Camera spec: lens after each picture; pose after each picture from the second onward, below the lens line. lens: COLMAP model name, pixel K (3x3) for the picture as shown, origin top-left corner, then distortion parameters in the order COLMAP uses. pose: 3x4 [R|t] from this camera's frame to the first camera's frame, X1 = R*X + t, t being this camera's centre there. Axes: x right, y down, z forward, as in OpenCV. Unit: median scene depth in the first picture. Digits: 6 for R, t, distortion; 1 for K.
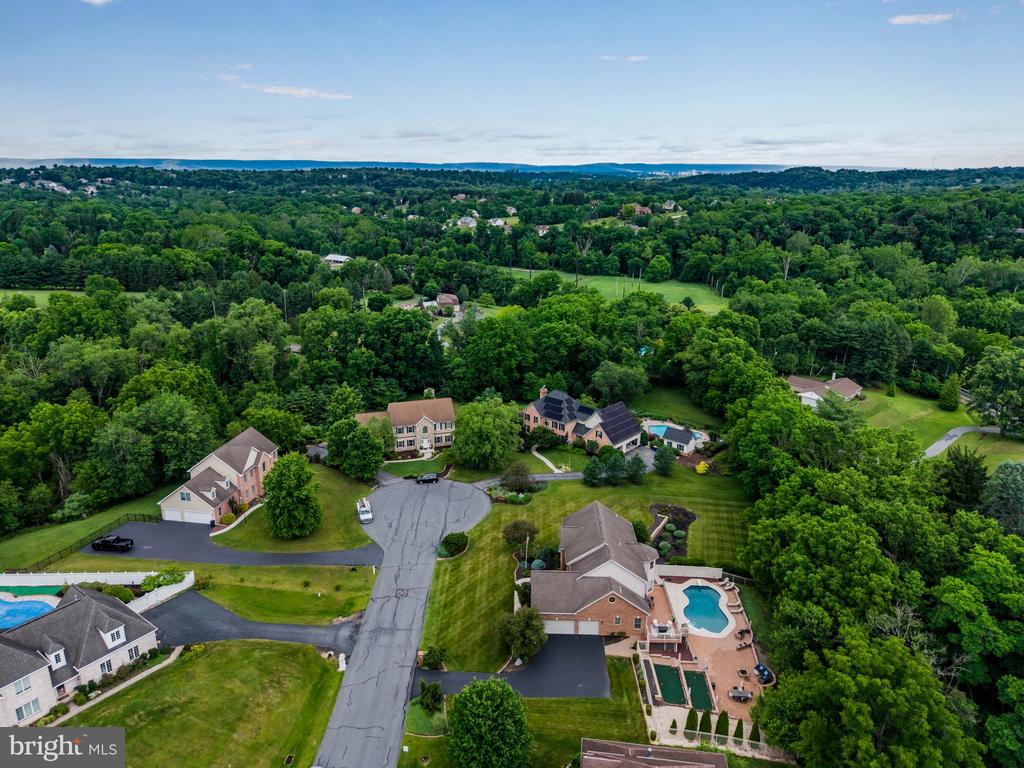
lens RADIAL K [[687.8, 0, 507.9], [0, 687.8, 379.7], [0, 0, 1]] dist [0.045906, -0.062417]
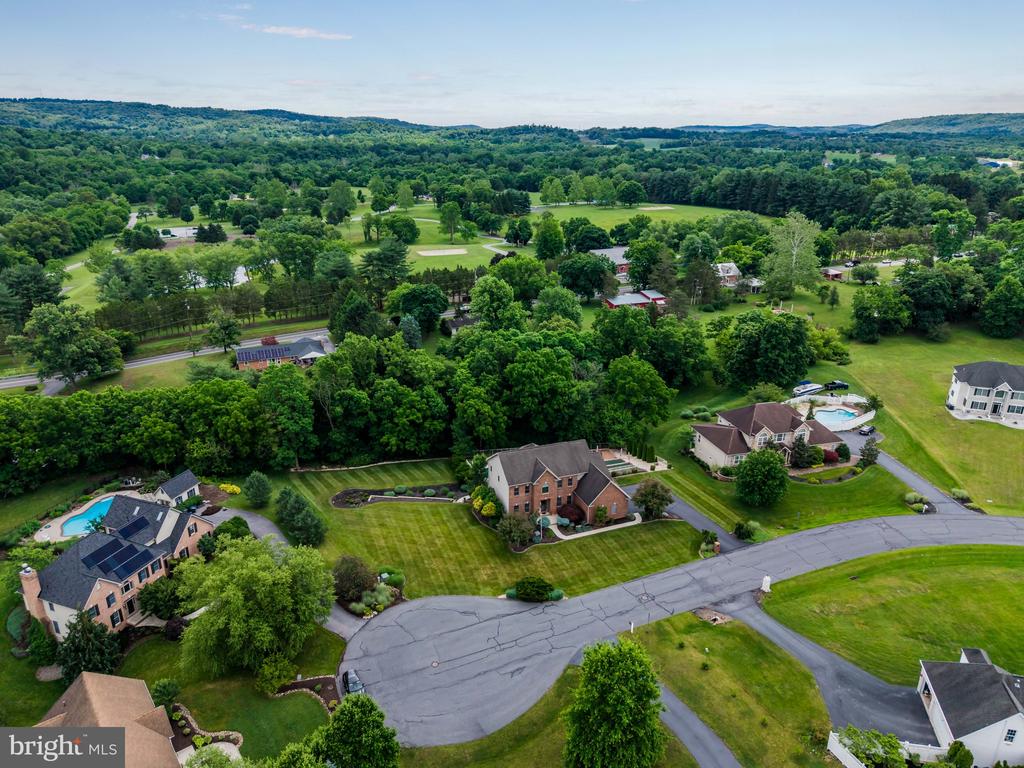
lens RADIAL K [[687.8, 0, 507.9], [0, 687.8, 379.7], [0, 0, 1]] dist [0.045906, -0.062417]
pose [[-0.385778, -0.321939, 0.864598, -0.742586], [0.259806, 0.861307, 0.436637, -0.370818], [-0.885255, 0.393072, -0.248631, 1.202393]]
